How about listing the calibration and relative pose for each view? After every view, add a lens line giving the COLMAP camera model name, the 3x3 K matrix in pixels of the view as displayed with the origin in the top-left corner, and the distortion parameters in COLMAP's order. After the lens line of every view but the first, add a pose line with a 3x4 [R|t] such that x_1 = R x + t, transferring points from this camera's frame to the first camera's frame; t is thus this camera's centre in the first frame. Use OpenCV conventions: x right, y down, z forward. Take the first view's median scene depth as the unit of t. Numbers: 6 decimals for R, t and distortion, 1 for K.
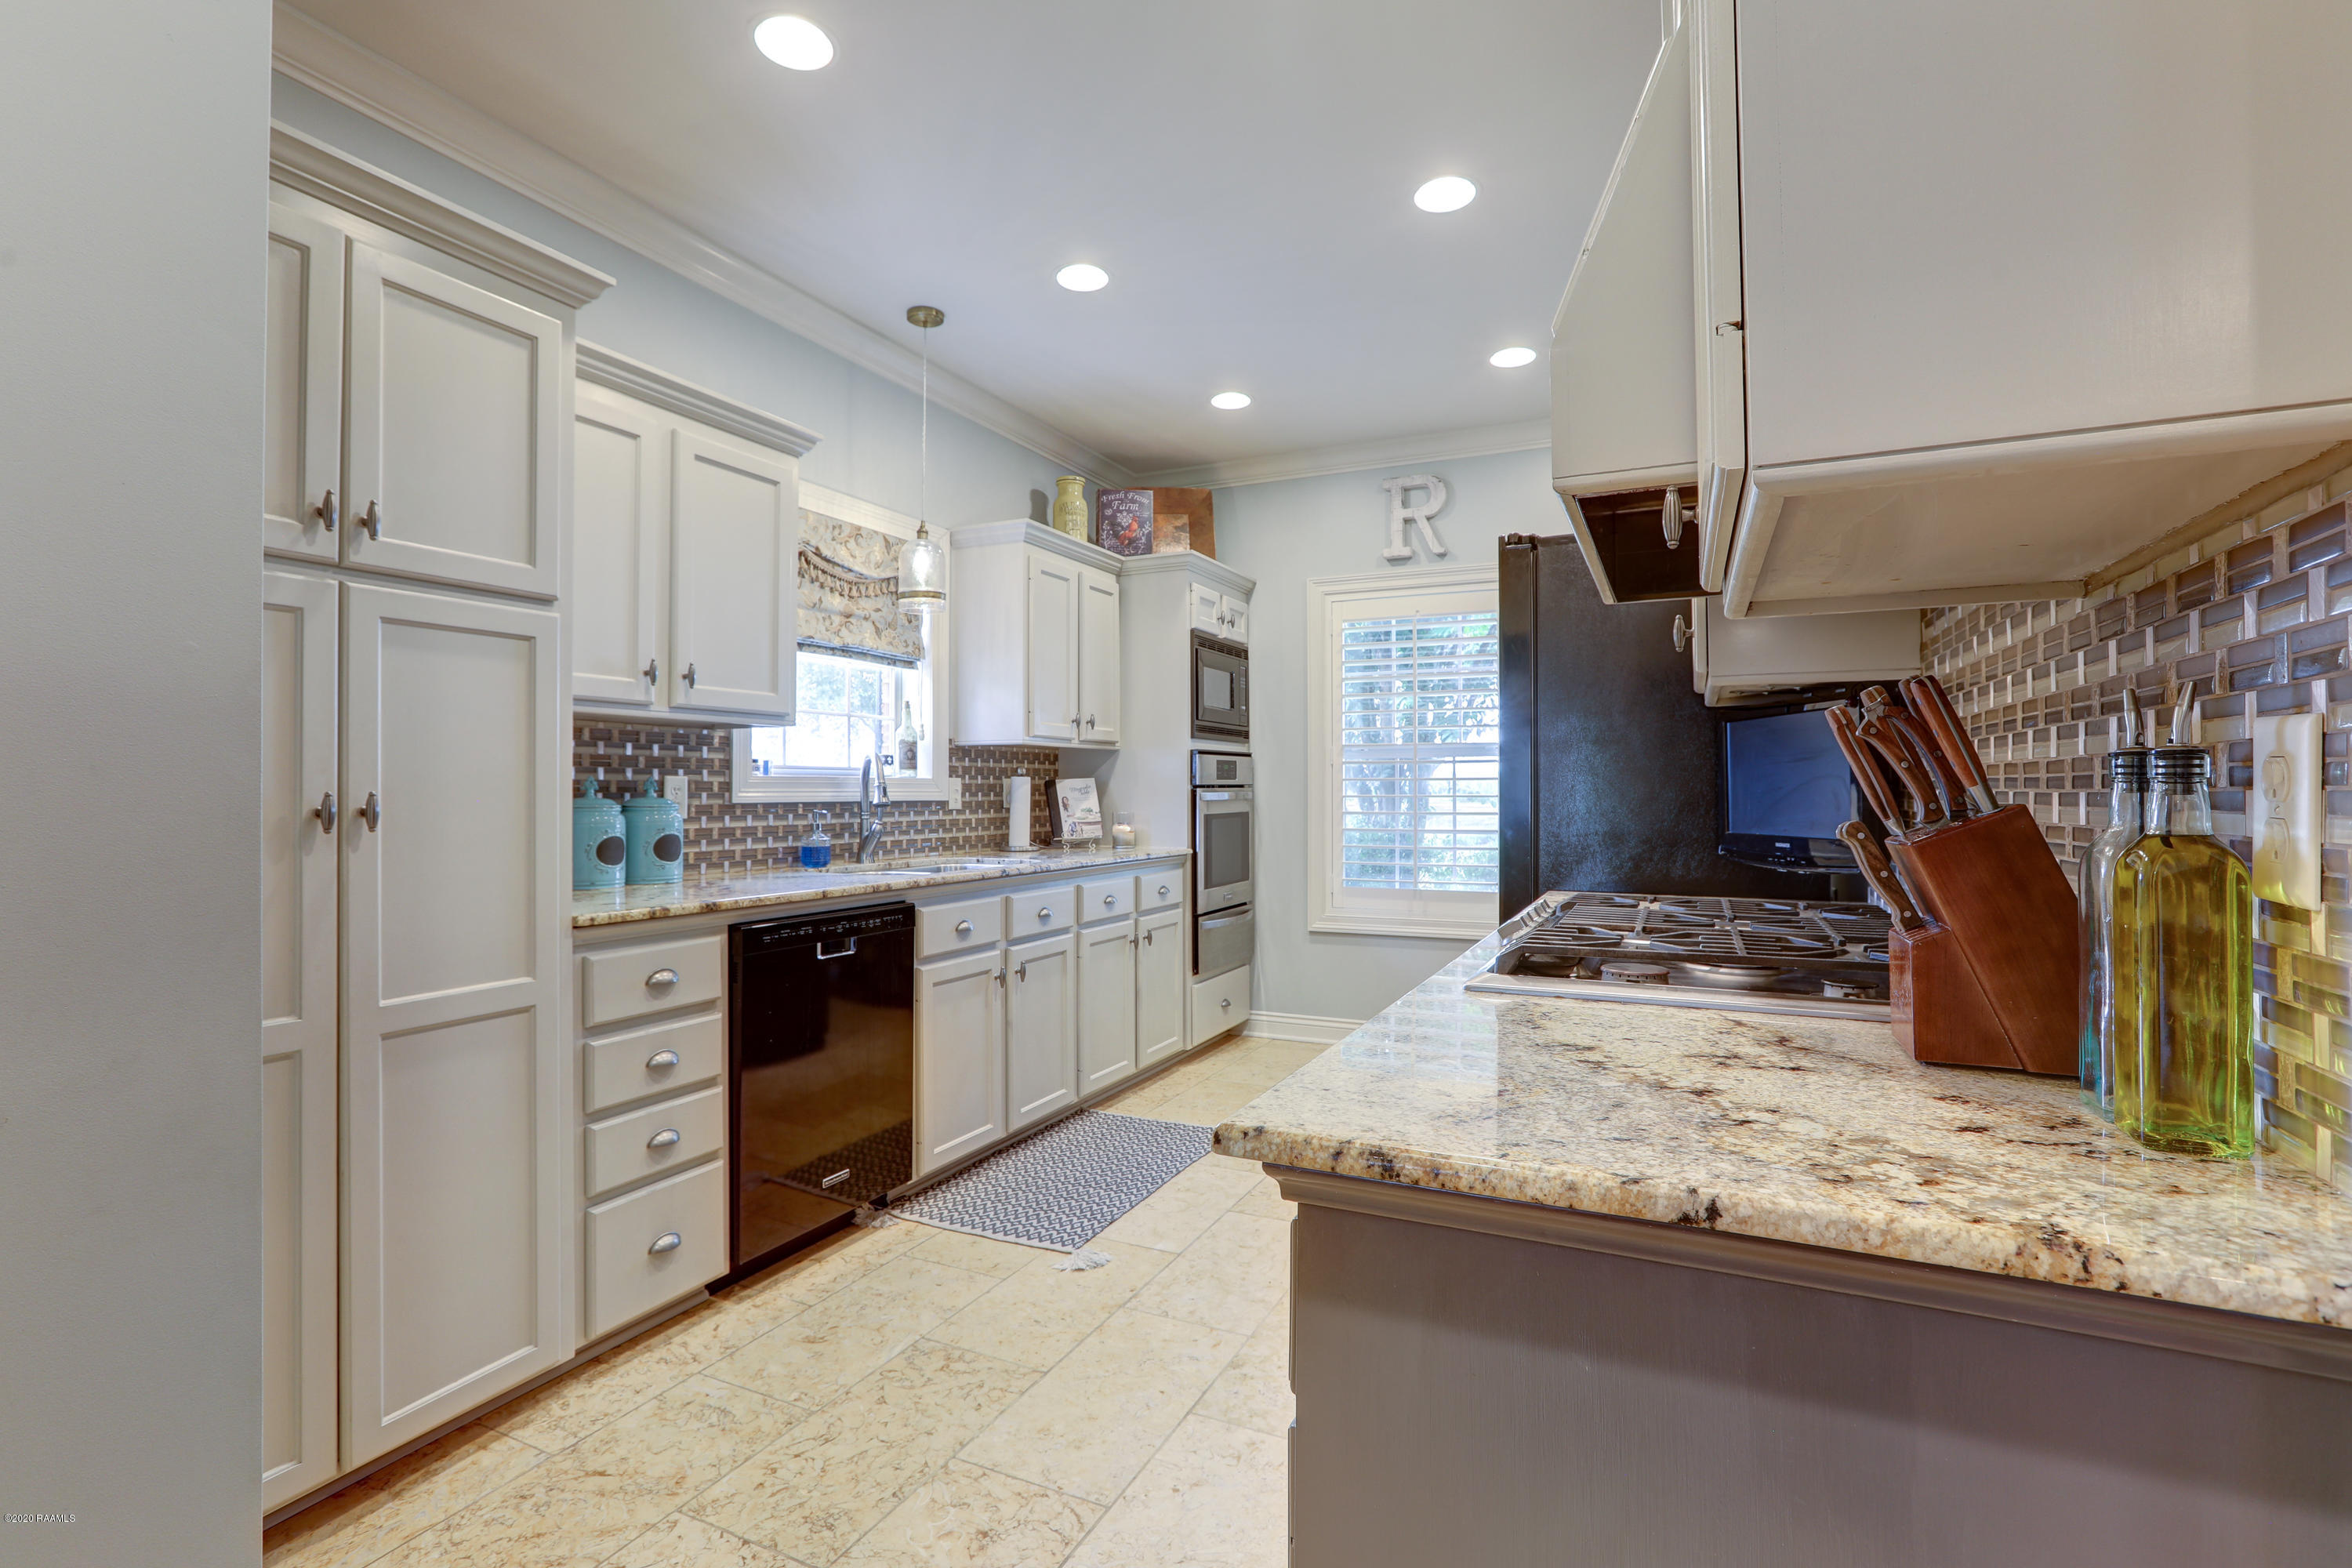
lens RADIAL K [[1142.6, 0, 1175.0], [0, 1142.6, 783.8], [0, 0, 1]] dist [-0.005697, 0.006463]
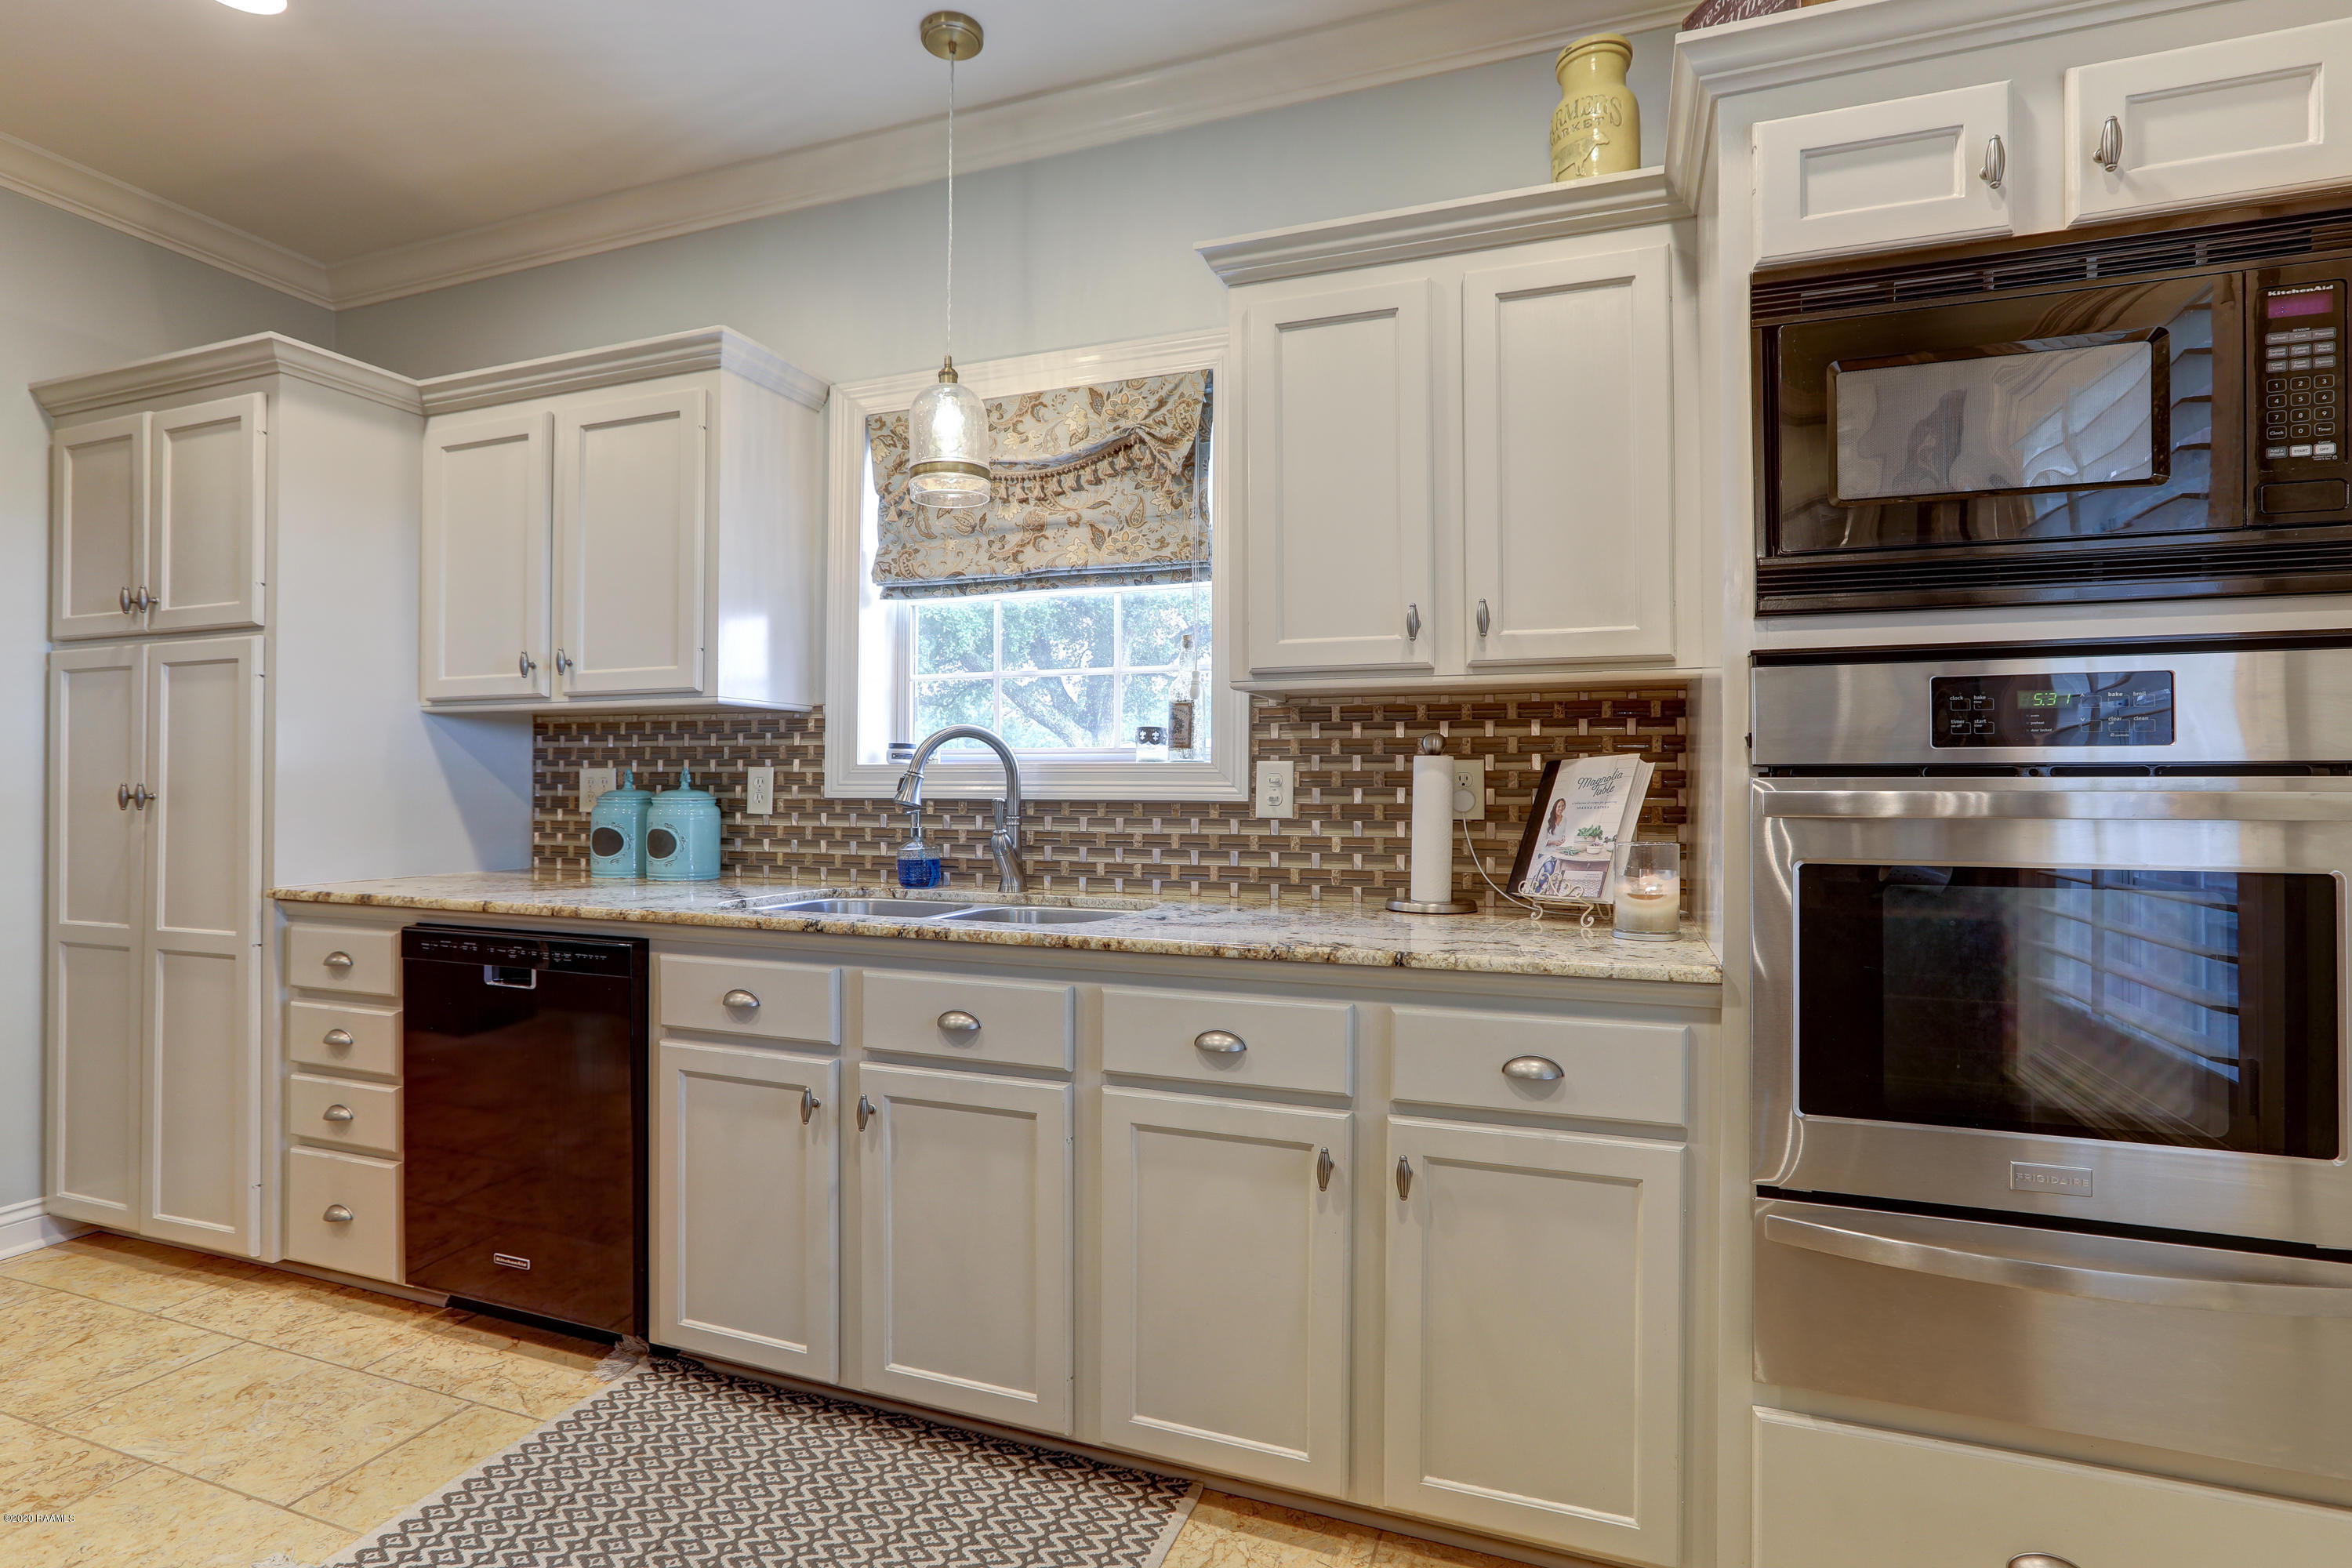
lens RADIAL K [[1142.6, 0, 1178.0], [0, 1142.6, 770.1], [0, 0, 1]] dist [-0.005697, 0.006463]
pose [[0.066955, -0.007906, -0.997725, 0.454394], [0.005051, 0.999958, -0.007584, 0.003907], [0.997743, -0.004531, 0.066993, 1.176485]]
